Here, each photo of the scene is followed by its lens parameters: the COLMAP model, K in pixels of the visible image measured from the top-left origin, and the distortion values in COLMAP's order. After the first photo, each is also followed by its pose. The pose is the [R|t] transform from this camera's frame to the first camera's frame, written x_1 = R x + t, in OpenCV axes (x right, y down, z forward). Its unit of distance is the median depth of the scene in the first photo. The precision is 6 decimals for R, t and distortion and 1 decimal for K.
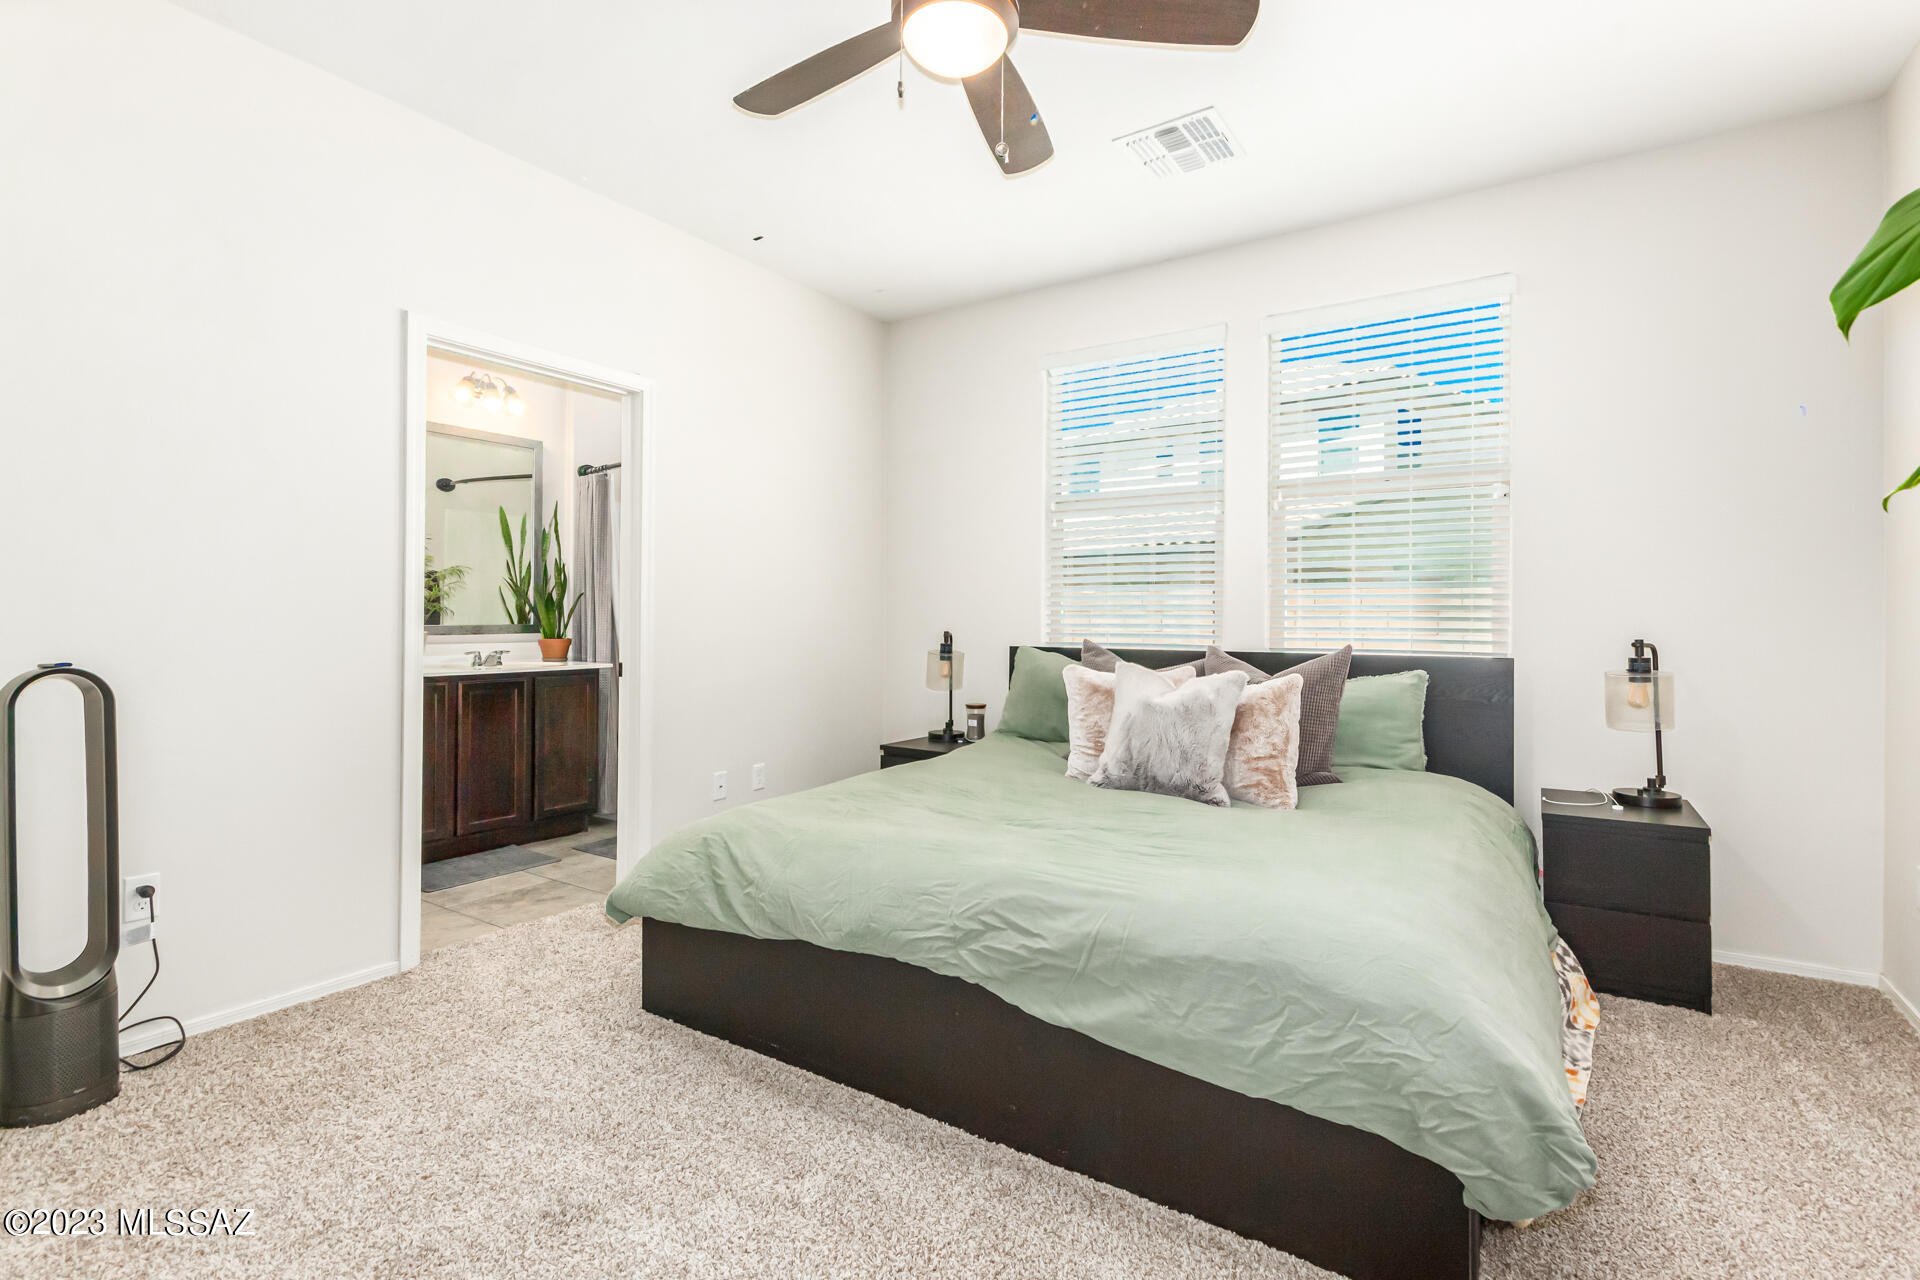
lens RADIAL K [[880.7, 0, 965.1], [0, 880.7, 607.5], [0, 0, 1]] dist [0.001563, 0.000417]
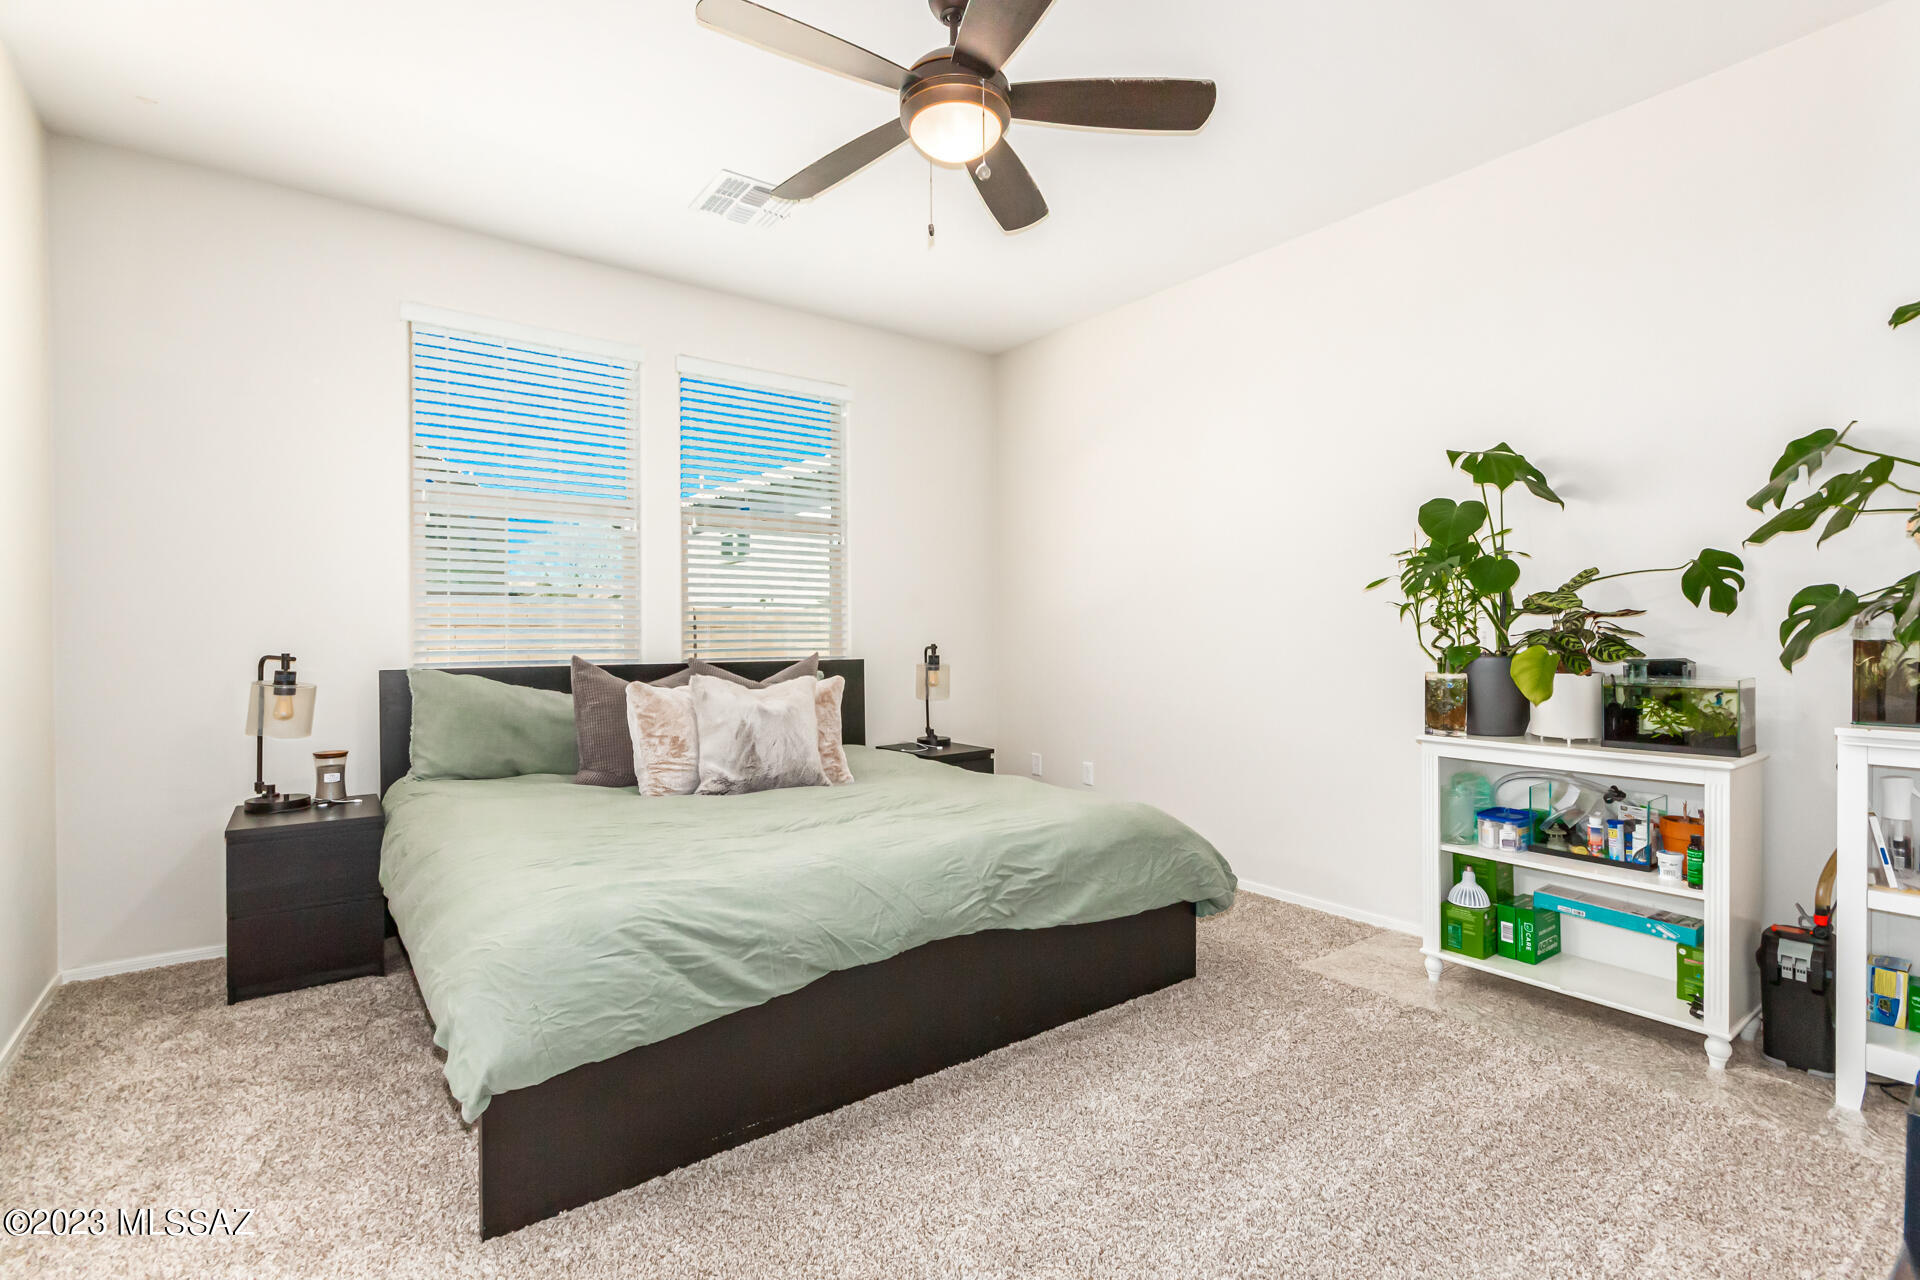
lens RADIAL K [[901.0, 0, 952.4], [0, 901.0, 626.5], [0, 0, 1]] dist [0.001262, 0.000166]
pose [[0.338483, 0.002842, 0.940968, -0.990056], [-0.009208, 0.999958, 0.000292, 0.003139], [-0.940927, -0.008763, 0.338495, 0.520743]]
